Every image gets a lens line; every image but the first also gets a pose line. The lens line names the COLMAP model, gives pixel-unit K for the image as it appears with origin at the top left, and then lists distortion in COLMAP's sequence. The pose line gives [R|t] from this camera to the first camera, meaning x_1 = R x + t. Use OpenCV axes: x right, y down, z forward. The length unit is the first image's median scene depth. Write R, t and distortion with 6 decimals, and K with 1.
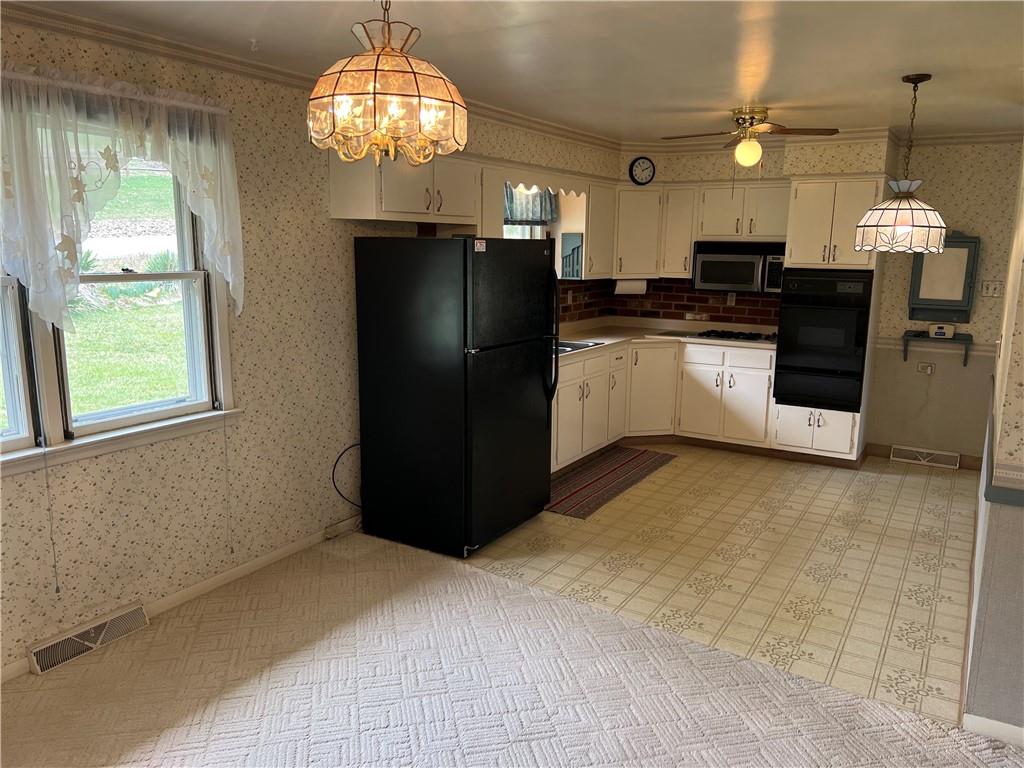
lens RADIAL K [[761.3, 0, 515.9], [0, 761.3, 382.2], [0, 0, 1]] dist [0.008966, 0.002127]
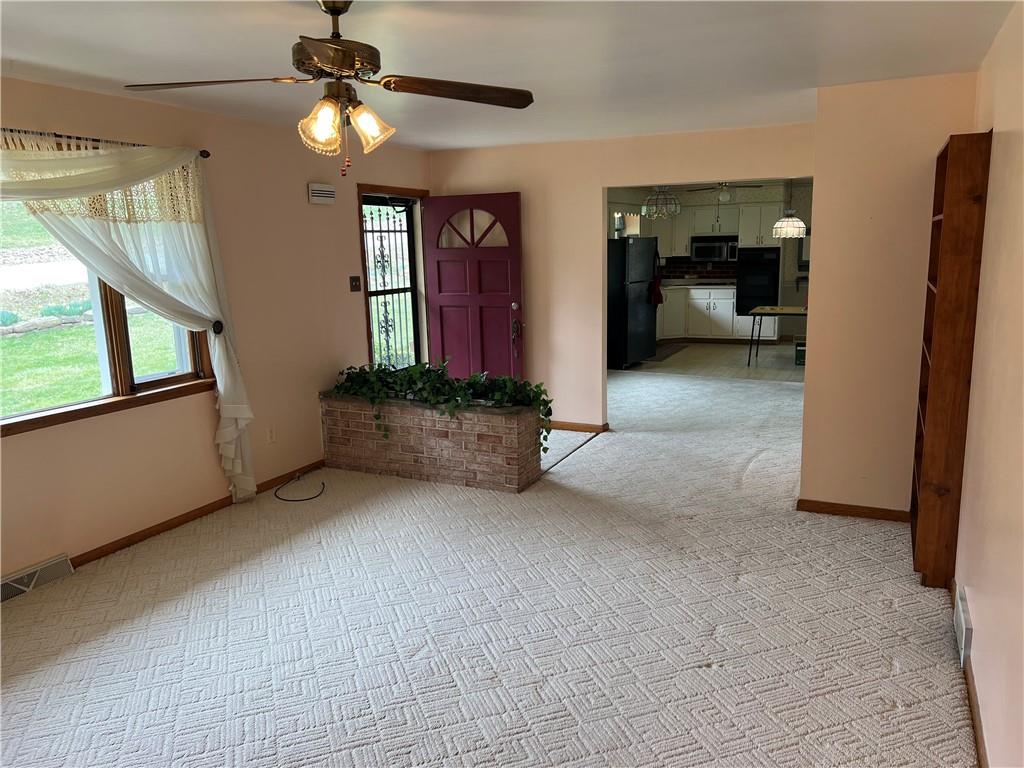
lens RADIAL K [[761.3, 0, 508.7], [0, 761.3, 384.0], [0, 0, 1]] dist [0.008966, 0.002127]
pose [[0.994864, -0.051110, 0.087374, -0.439684], [0.051075, 0.998691, 0.002637, 0.170101], [-0.087395, 0.001839, 0.996172, -0.942791]]
